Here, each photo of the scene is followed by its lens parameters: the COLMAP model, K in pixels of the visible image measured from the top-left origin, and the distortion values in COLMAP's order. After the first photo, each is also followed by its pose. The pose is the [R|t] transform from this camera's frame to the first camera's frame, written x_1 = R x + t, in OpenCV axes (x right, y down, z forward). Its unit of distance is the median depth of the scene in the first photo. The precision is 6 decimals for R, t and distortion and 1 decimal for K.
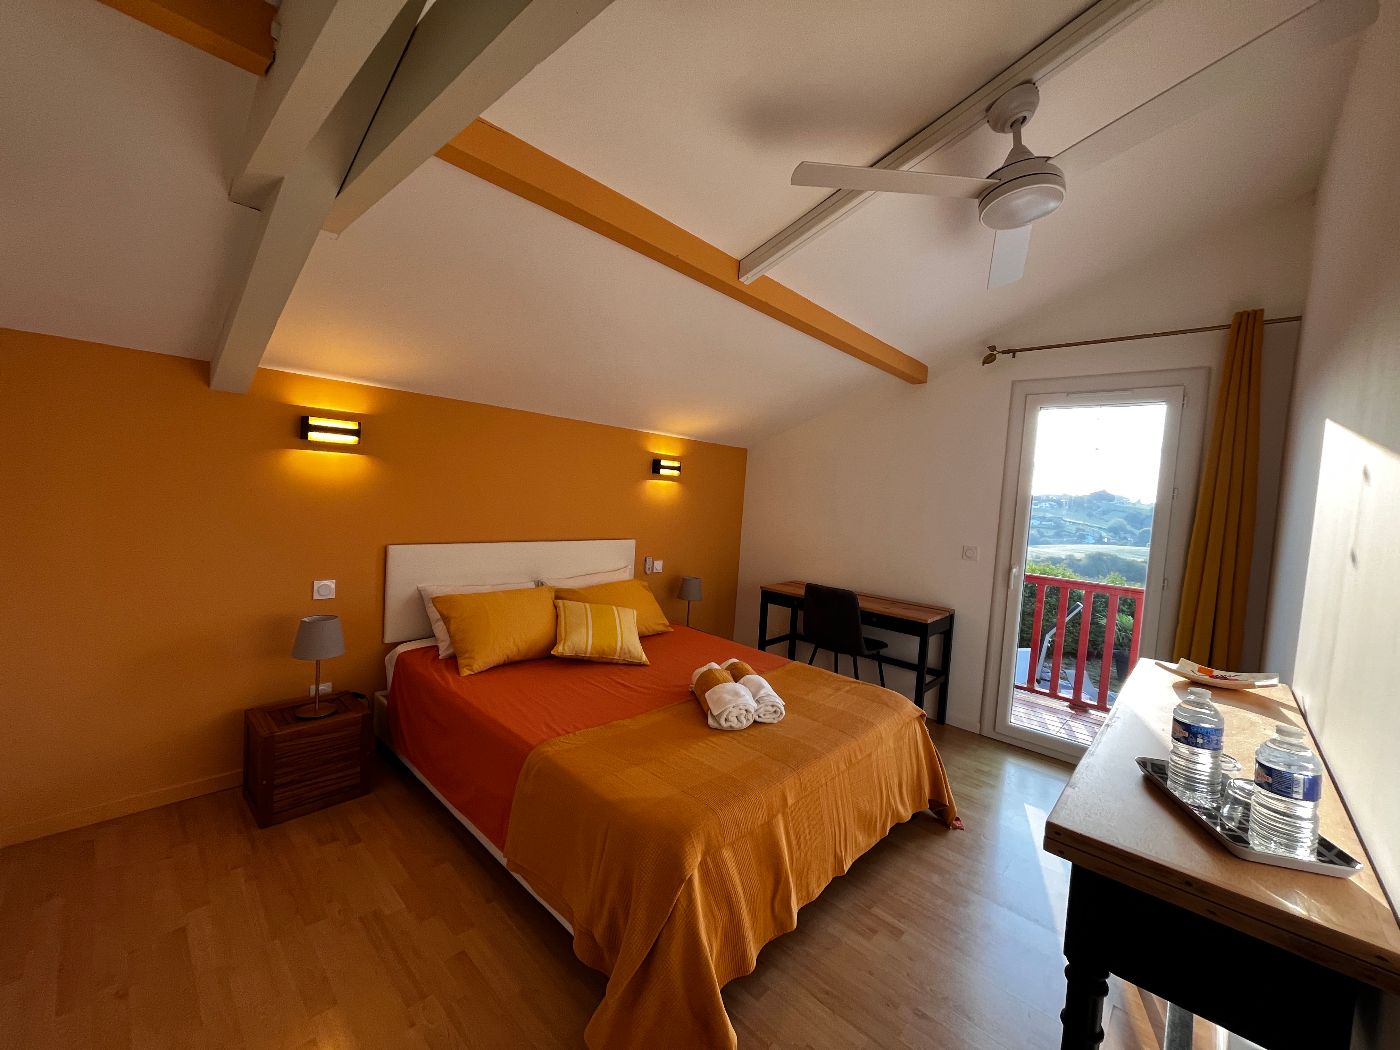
lens RADIAL K [[556.9, 0, 693.0], [0, 556.9, 530.4], [0, 0, 1]] dist [0.000113, 0.000098]
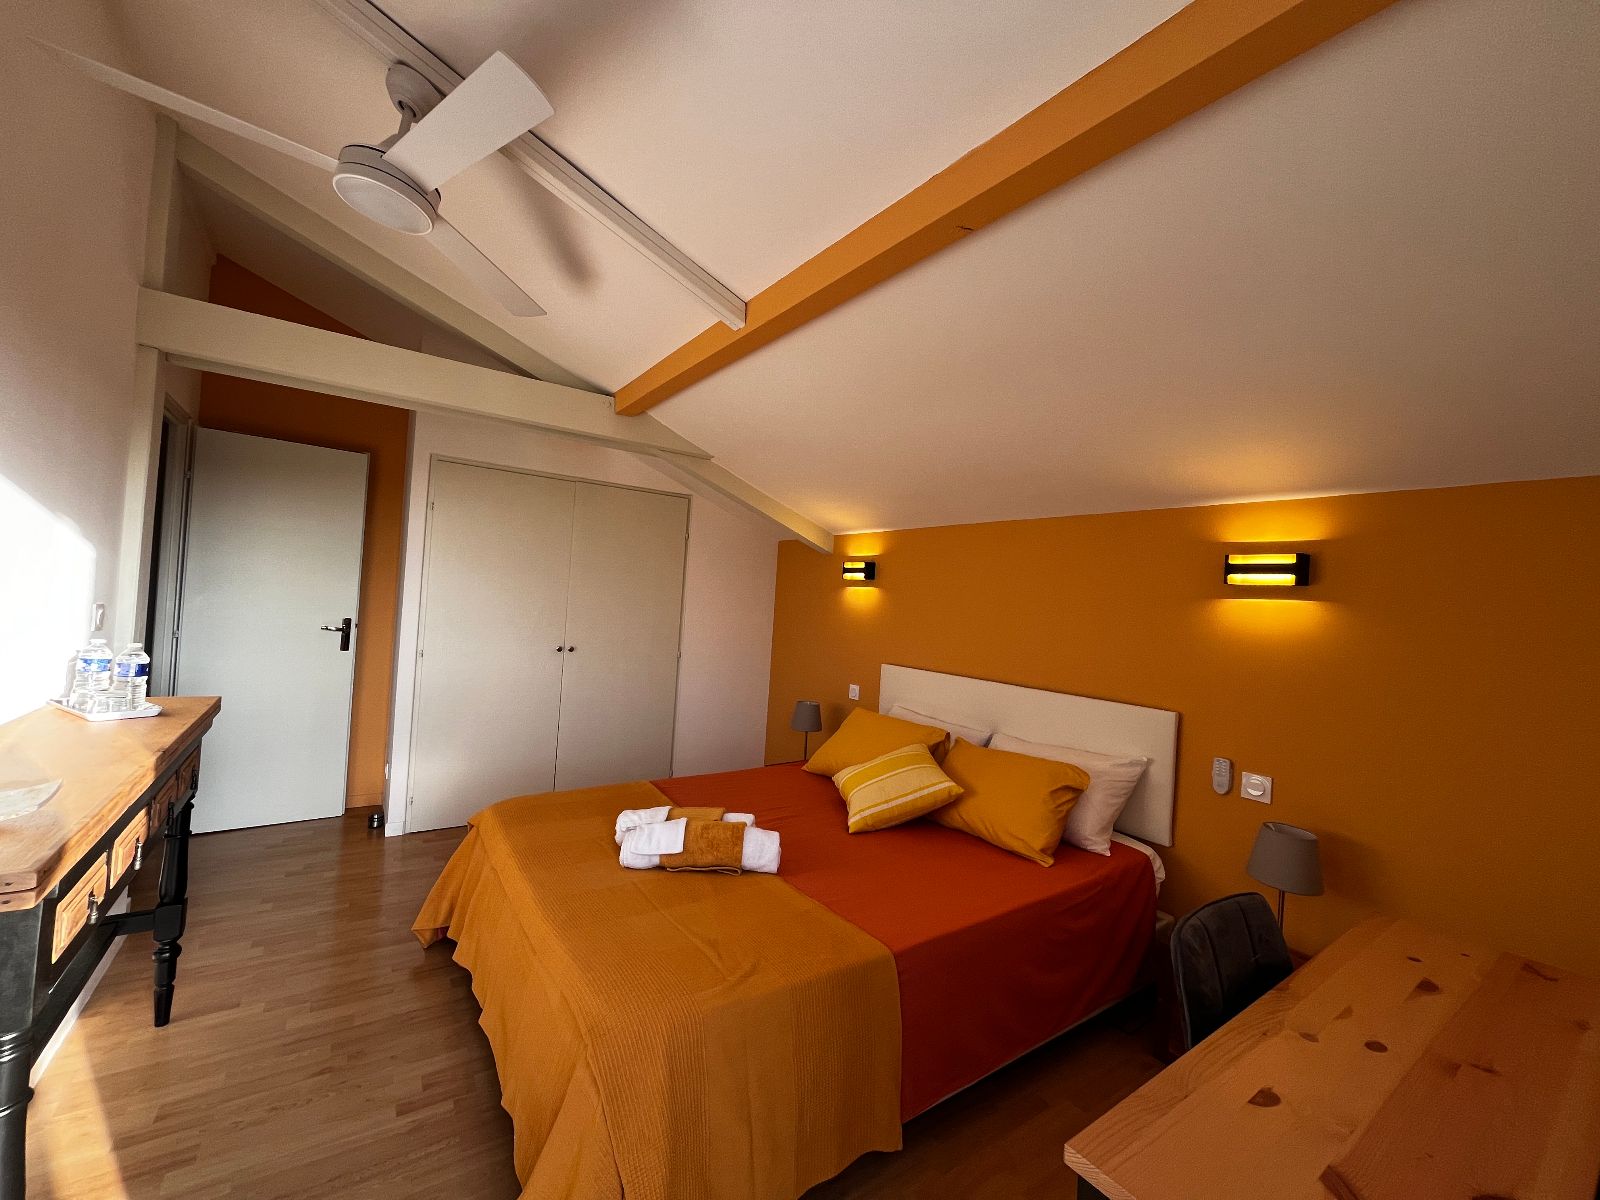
lens RADIAL K [[647.9, 0, 800.0], [0, 647.9, 600.0], [0, 0, 1]] dist [0.062688, -0.000029]
pose [[-0.207491, -0.065698, -0.976028, 0.586584], [-0.121018, 0.991802, -0.041033, -0.020870], [0.970723, 0.109603, -0.213740, 0.780991]]
